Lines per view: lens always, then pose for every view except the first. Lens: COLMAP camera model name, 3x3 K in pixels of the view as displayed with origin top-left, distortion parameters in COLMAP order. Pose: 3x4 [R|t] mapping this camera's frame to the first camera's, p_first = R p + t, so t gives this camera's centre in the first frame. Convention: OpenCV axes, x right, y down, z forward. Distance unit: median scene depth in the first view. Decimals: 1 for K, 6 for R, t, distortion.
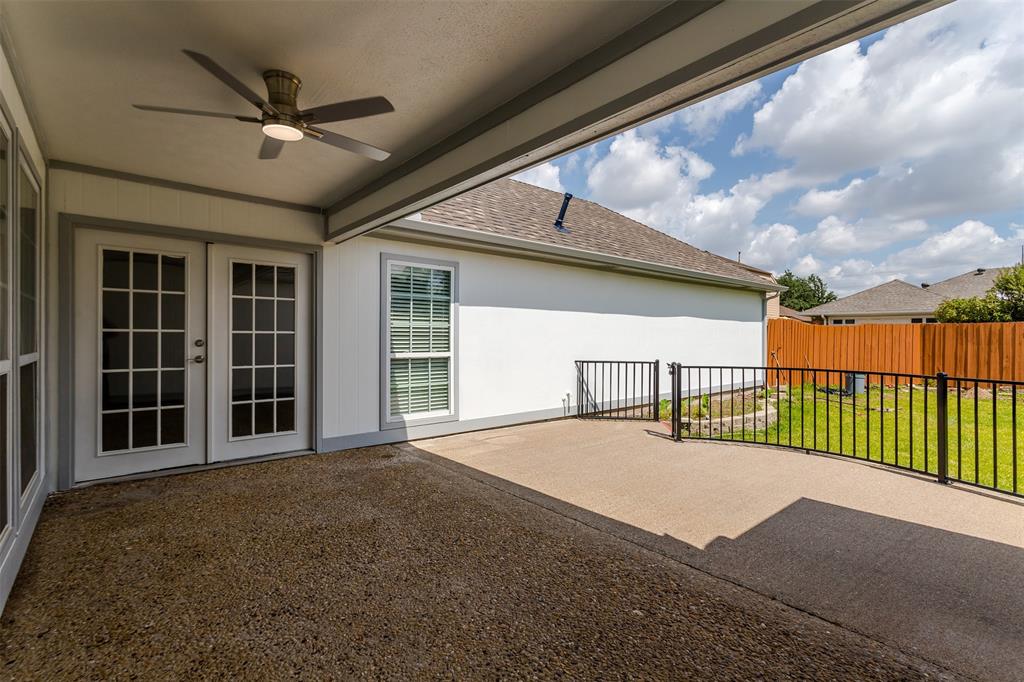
lens RADIAL K [[508.1, 0, 515.7], [0, 508.1, 342.9], [0, 0, 1]] dist [0.002657, -0.000015]
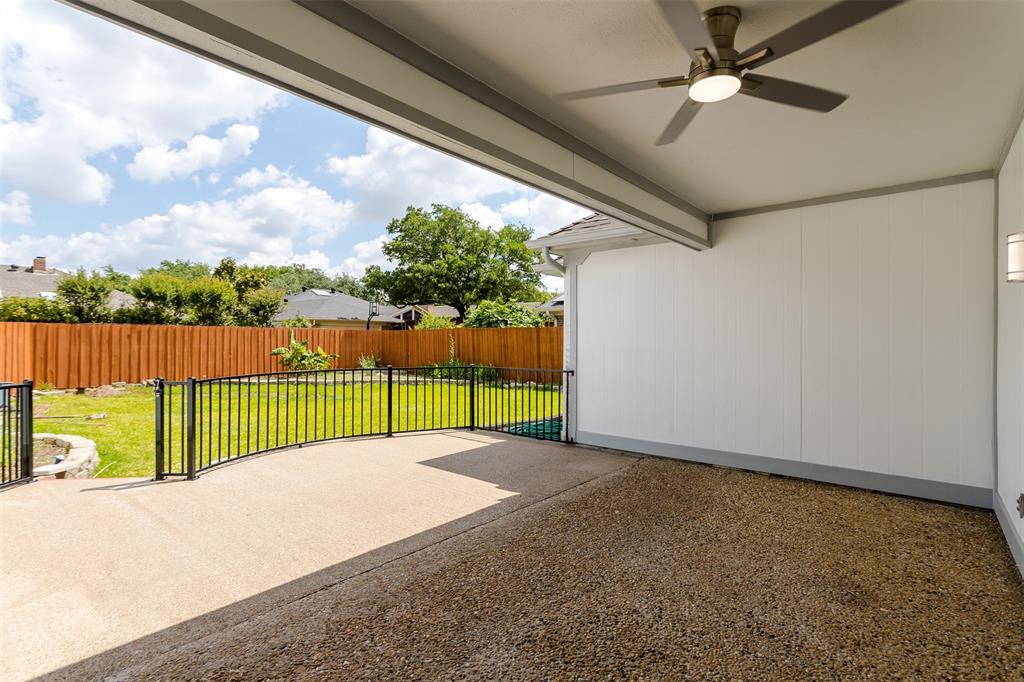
lens RADIAL K [[508.1, 0, 515.7], [0, 508.1, 342.9], [0, 0, 1]] dist [0.002657, -0.000015]
pose [[-0.217531, -0.010287, 0.975999, -0.822280], [0.002836, 0.999934, 0.011172, -0.029585], [-0.976049, 0.005198, -0.217487, 1.053971]]
